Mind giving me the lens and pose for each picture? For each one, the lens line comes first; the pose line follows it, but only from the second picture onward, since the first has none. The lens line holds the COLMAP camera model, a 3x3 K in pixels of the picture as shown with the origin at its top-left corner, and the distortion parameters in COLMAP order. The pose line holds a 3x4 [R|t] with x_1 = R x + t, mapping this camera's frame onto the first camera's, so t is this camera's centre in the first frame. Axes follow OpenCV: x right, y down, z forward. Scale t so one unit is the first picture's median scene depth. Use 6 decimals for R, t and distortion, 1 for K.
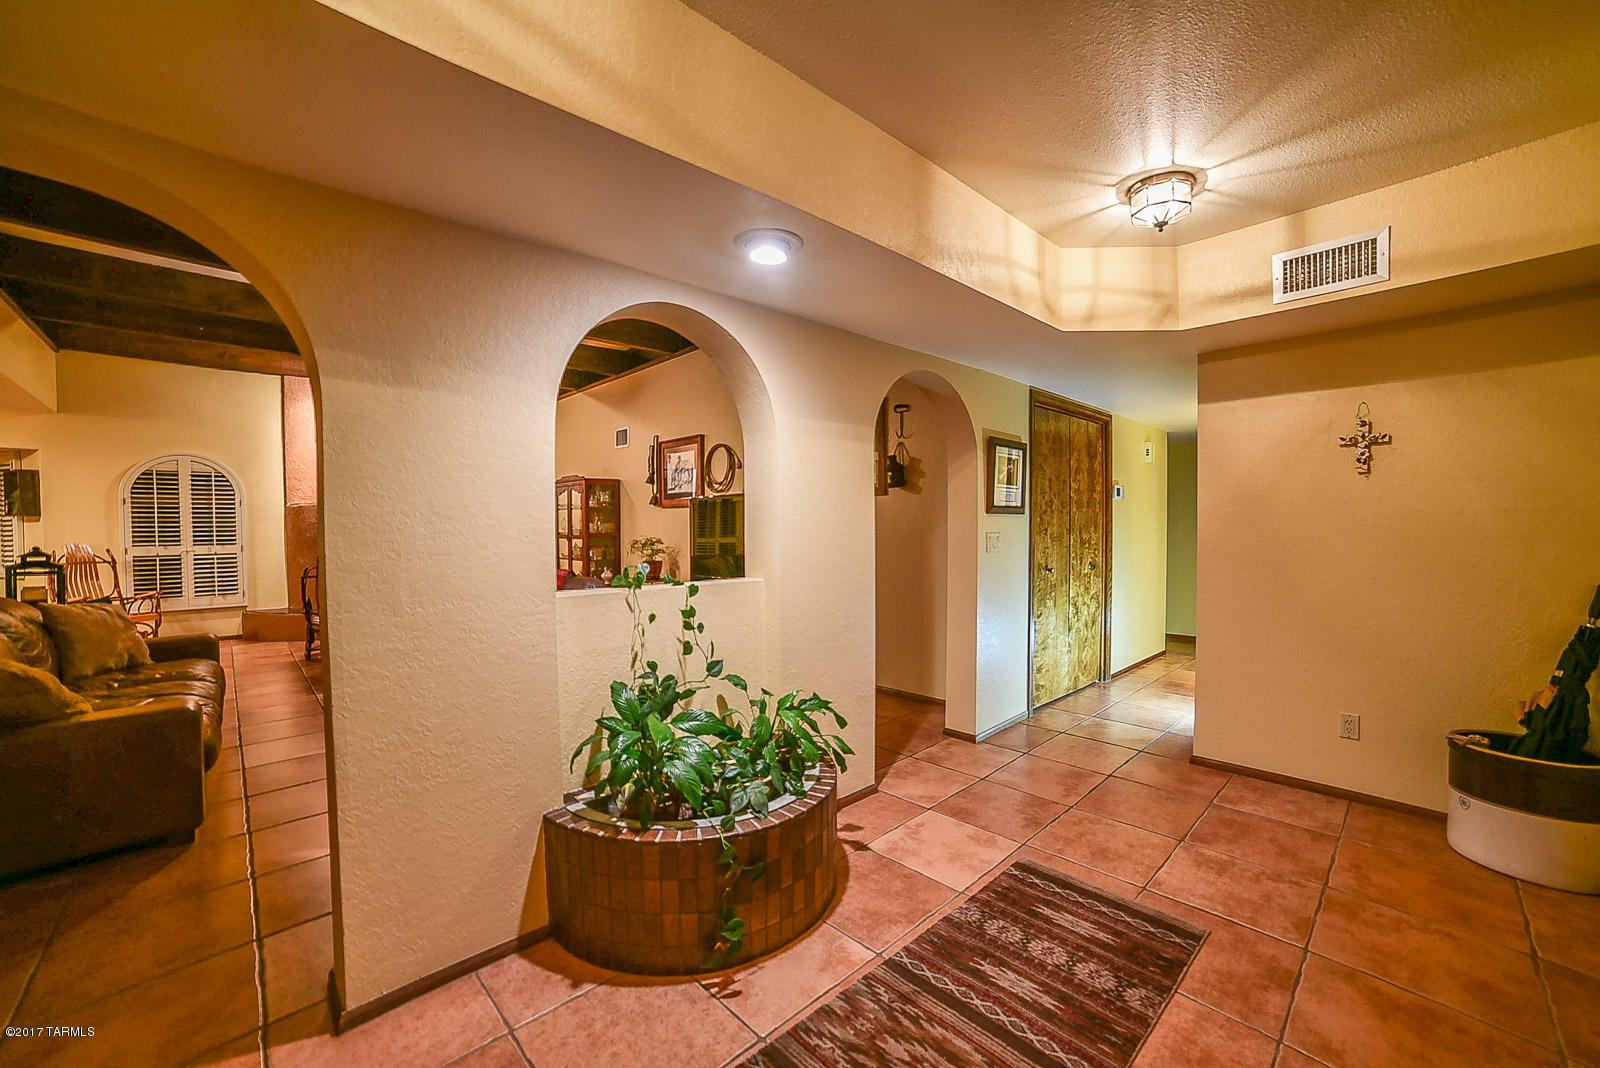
lens RADIAL K [[635.7, 0, 800.0], [0, 635.7, 534.0], [0, 0, 1]] dist [-0.076101, 0.030626]
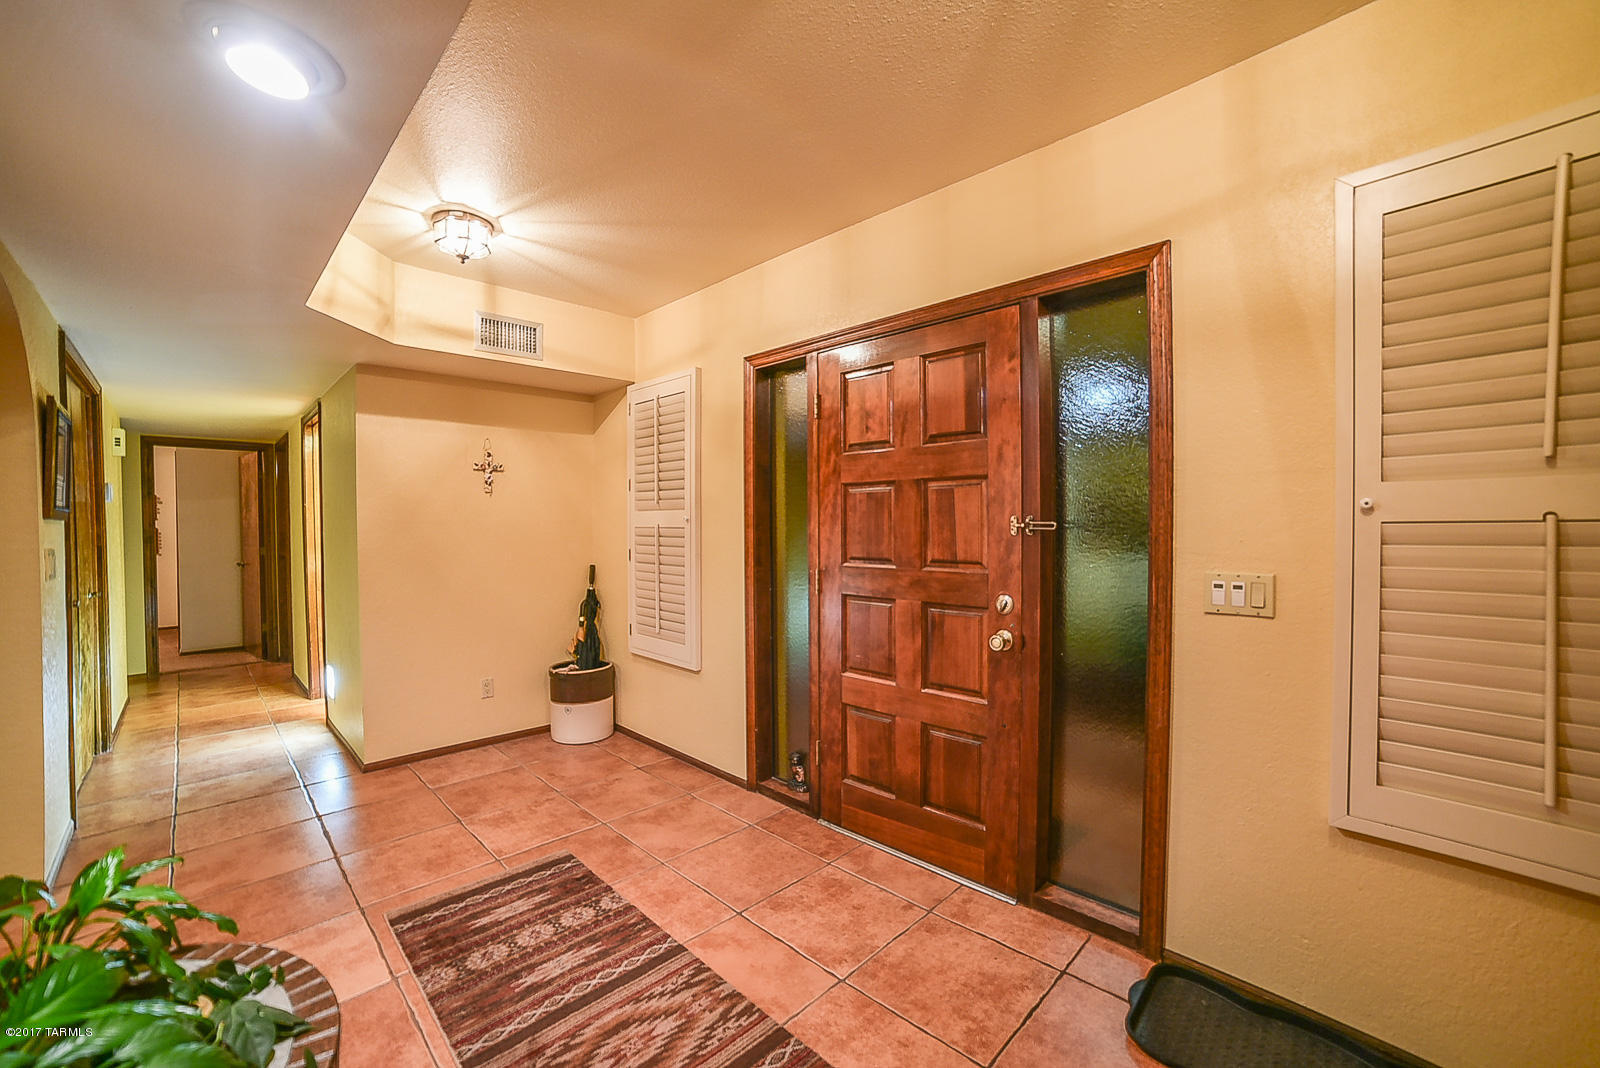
lens RADIAL K [[635.7, 0, 800.0], [0, 635.7, 534.0], [0, 0, 1]] dist [-0.076101, 0.030626]
pose [[-0.028572, -0.006775, 0.999569, -0.603729], [0.026822, 0.999612, 0.007542, -0.003907], [-0.999232, 0.027026, -0.028379, 0.507803]]
